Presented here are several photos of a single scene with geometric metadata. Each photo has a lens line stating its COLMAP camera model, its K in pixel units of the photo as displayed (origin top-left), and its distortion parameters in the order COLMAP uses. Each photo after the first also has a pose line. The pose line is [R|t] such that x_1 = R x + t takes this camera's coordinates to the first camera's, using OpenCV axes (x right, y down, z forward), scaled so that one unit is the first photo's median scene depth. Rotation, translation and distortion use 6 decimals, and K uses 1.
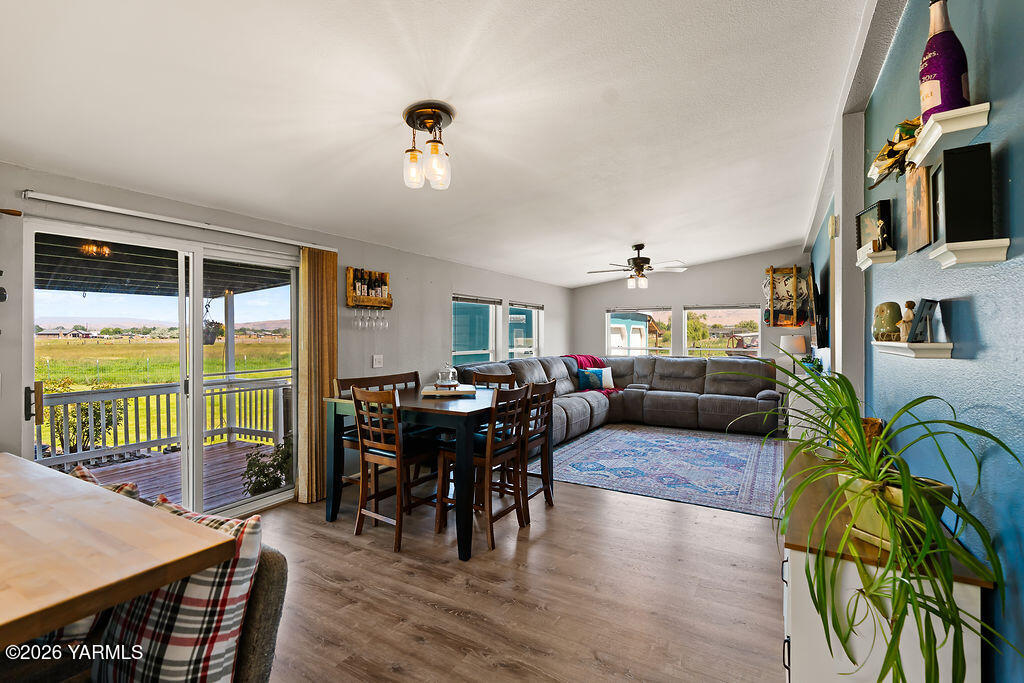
lens RADIAL K [[449.2, 0, 535.9], [0, 449.2, 337.5], [0, 0, 1]] dist [-0.000989, -0.000026]
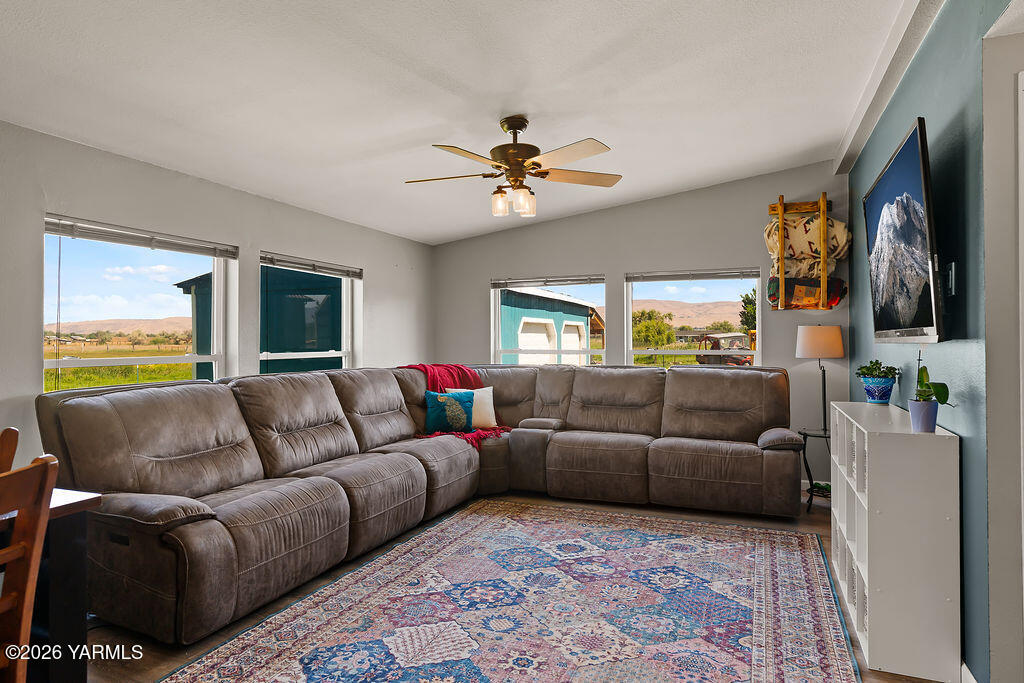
lens RADIAL K [[611.7, 0, 512.0], [0, 611.7, 341.5], [0, 0, 1]] dist [0.006158, 0.001120]
pose [[0.994168, -0.003155, 0.107799, 0.123757], [0.003170, 0.999995, 0.000032, 0.013747], [-0.107798, 0.000310, 0.994173, 0.304022]]
